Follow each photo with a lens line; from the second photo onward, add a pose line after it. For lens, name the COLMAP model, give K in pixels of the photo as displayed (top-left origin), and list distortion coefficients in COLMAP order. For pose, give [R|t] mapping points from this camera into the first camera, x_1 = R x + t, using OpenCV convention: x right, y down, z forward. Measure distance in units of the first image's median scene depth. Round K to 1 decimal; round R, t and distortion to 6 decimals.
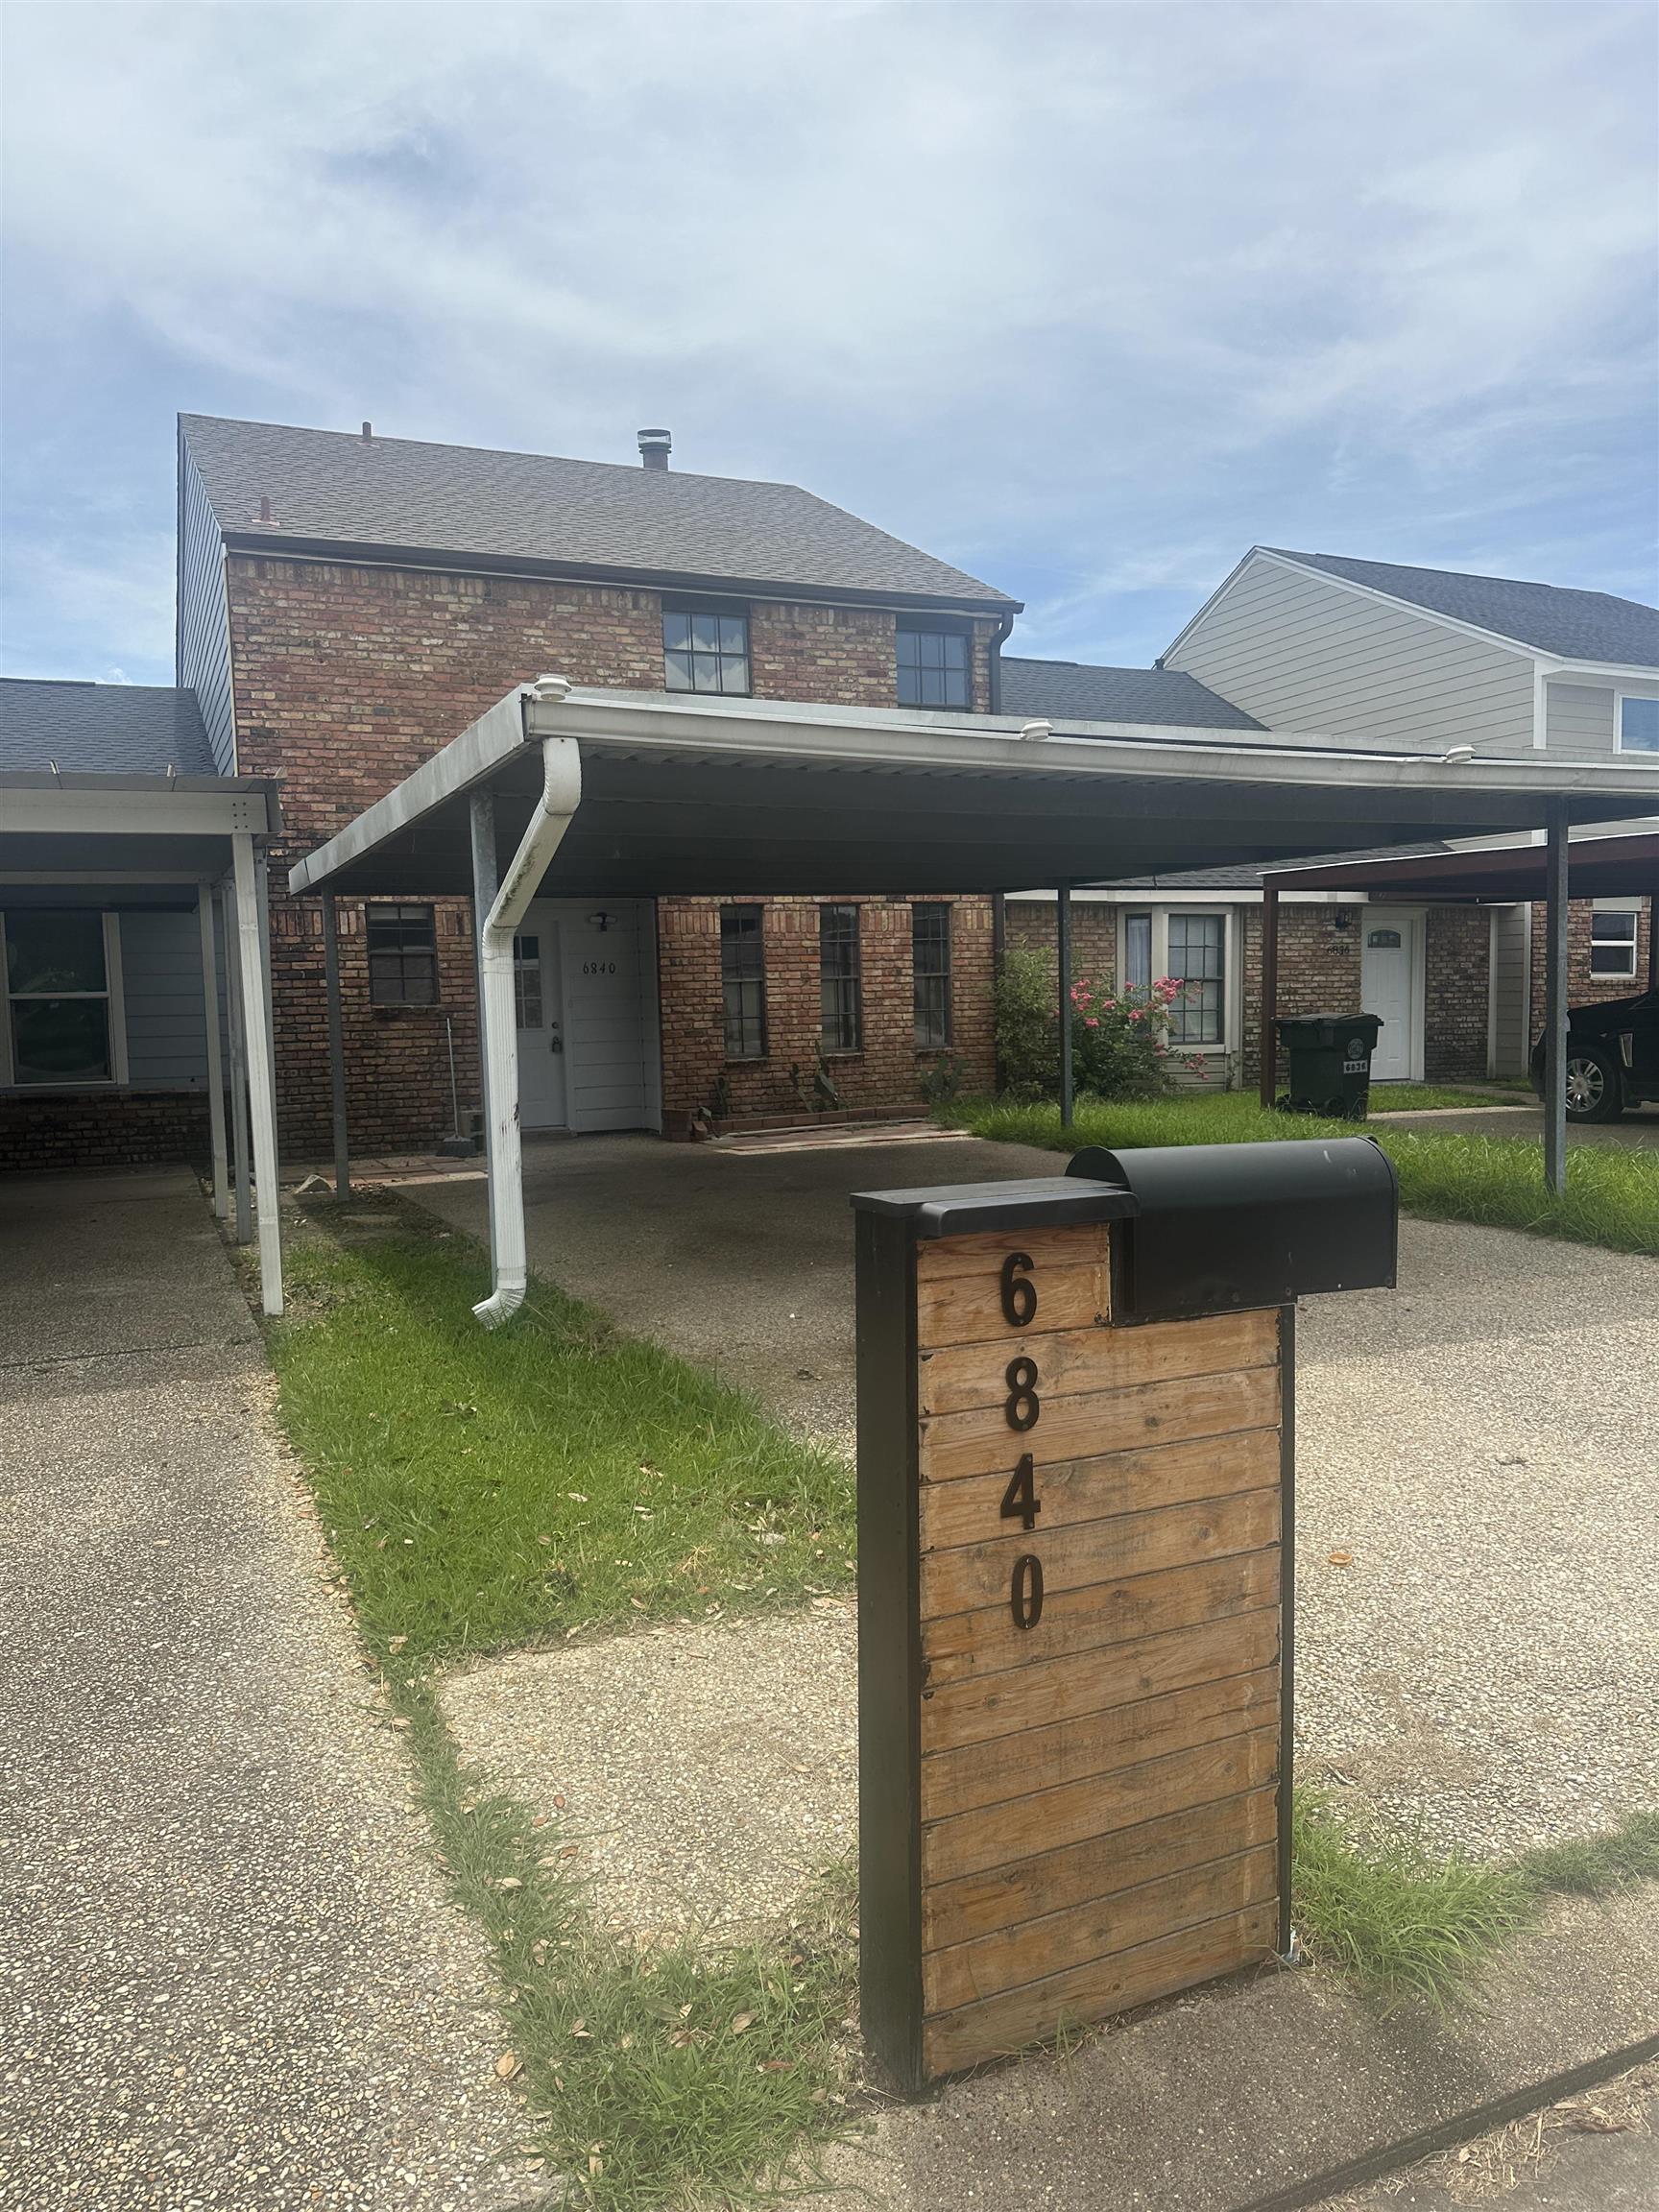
lens RADIAL K [[1545.0, 0, 855.5], [0, 1545.0, 1126.6], [0, 0, 1]] dist [0.115762, -0.159202]
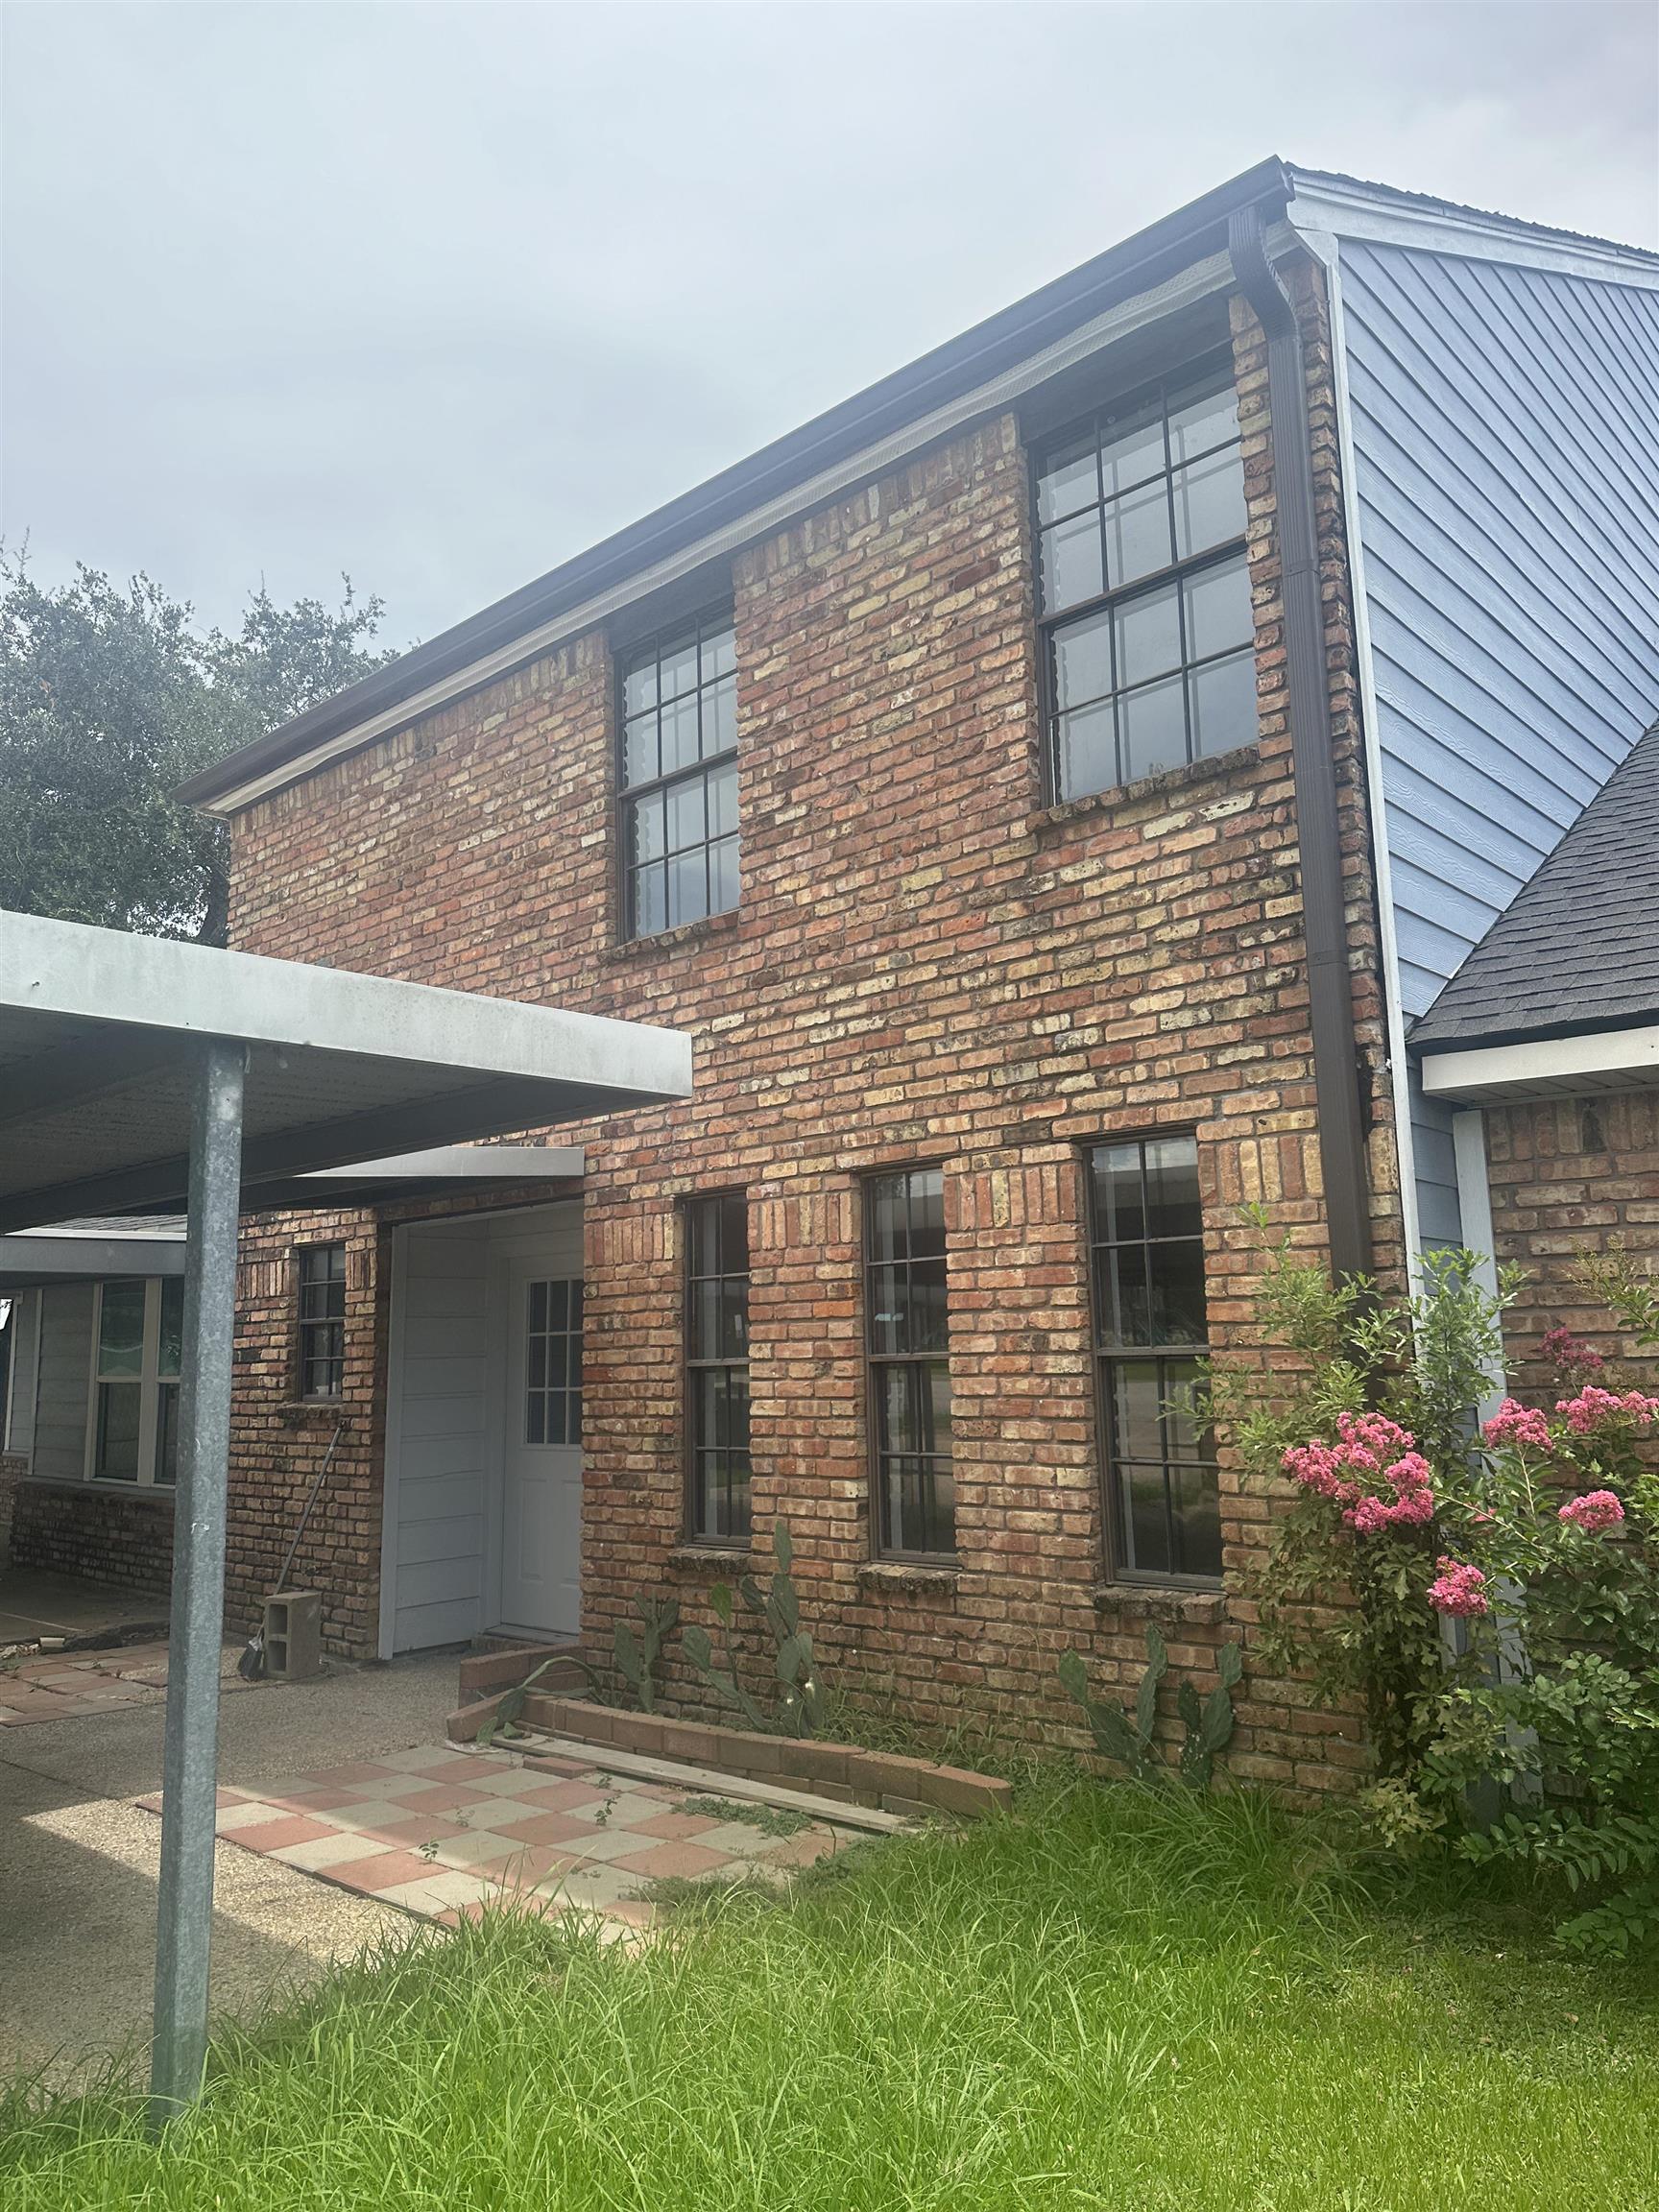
lens RADIAL K [[1545.0, 0, 818.9], [0, 1545.0, 1116.1], [0, 0, 1]] dist [0.115762, -0.159202]
pose [[0.374394, -0.126887, -0.918547, 0.369037], [-0.071014, 0.983760, -0.164840, -0.098723], [0.924547, 0.126945, 0.359303, 0.911142]]
